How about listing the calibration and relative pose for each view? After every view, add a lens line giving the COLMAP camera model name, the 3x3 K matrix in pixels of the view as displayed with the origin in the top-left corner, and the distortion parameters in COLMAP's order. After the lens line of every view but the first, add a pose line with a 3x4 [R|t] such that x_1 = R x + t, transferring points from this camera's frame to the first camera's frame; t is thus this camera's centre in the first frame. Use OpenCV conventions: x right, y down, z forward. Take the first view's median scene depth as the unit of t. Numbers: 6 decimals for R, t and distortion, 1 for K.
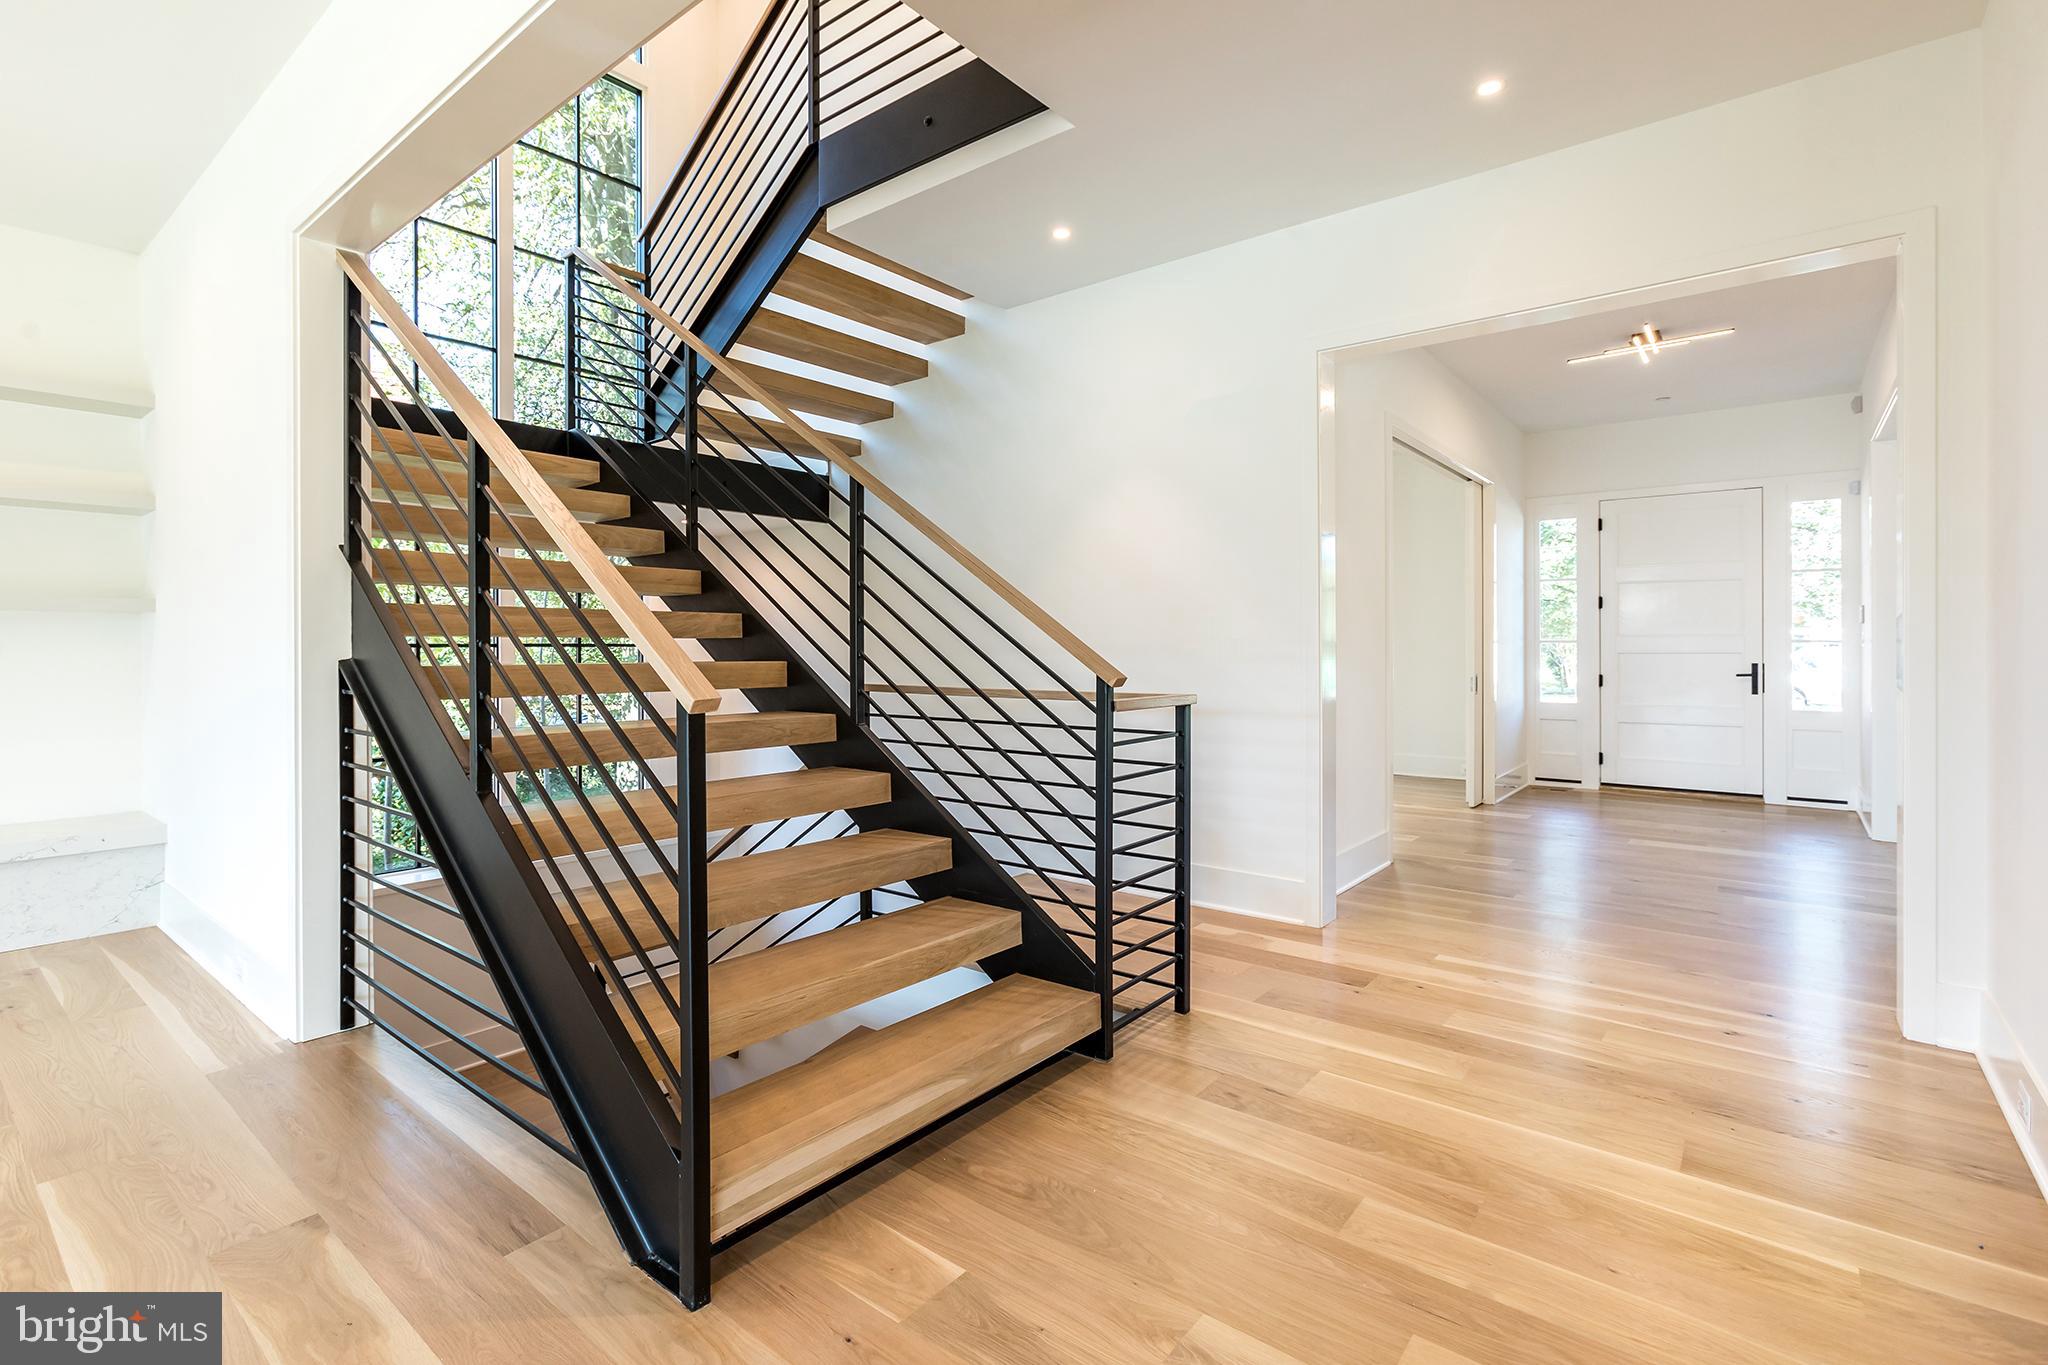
lens RADIAL K [[927.2, 0, 976.2], [0, 927.2, 653.5], [0, 0, 1]] dist [-0.003714, 0.004005]
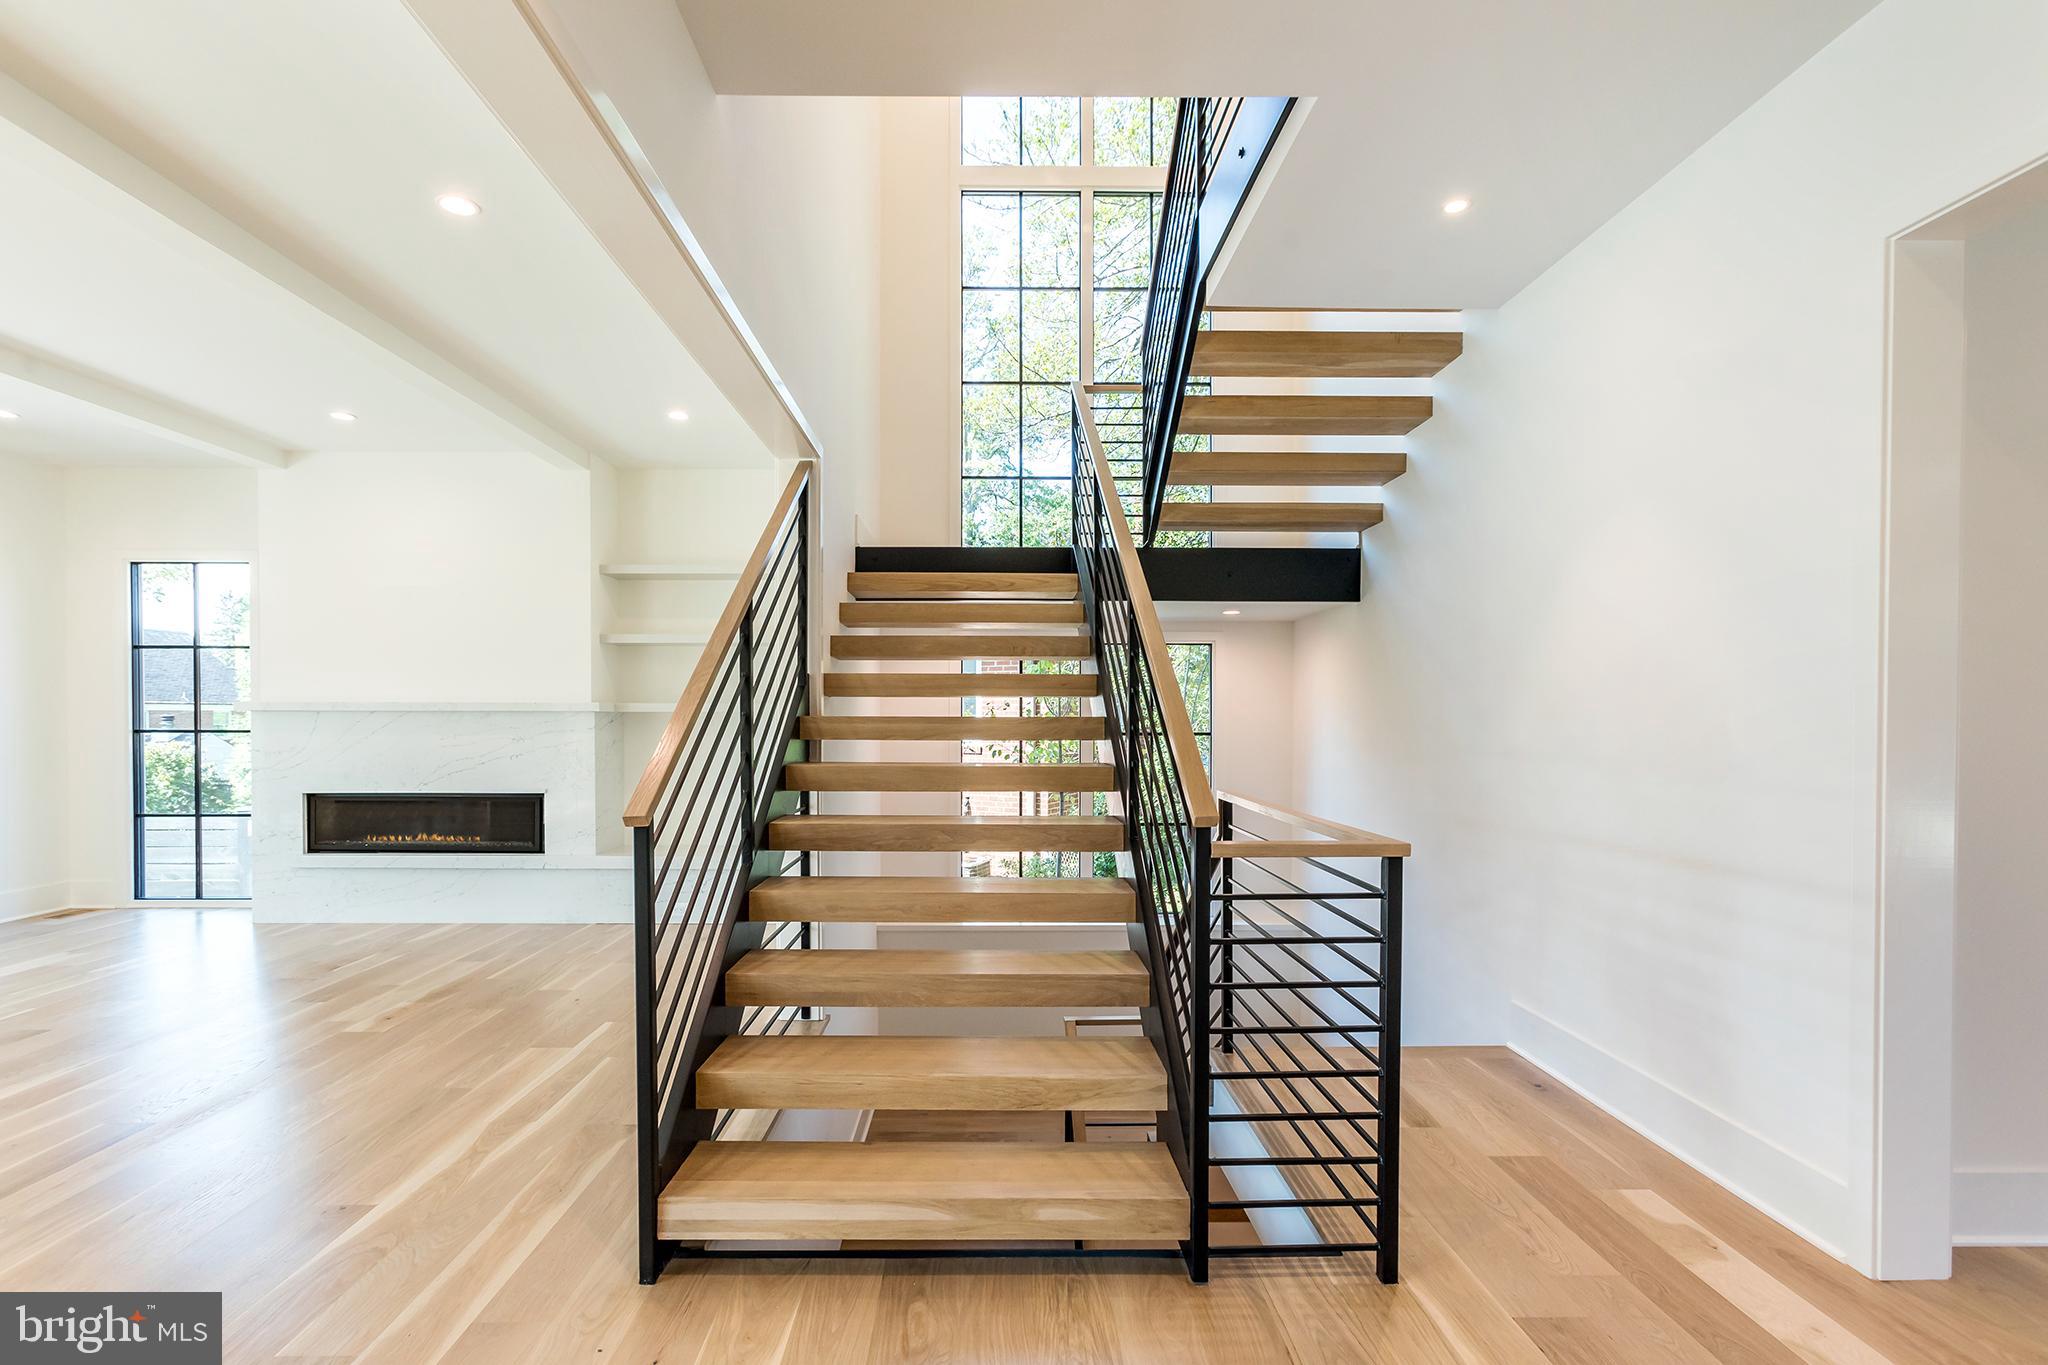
lens RADIAL K [[927.2, 0, 989.6], [0, 927.2, 738.7], [0, 0, 1]] dist [-0.003714, 0.004005]
pose [[0.661018, 0.019906, -0.750106, 0.550141], [-0.010877, 0.999797, 0.016948, -0.042208], [0.750292, -0.003044, 0.661100, 0.295231]]
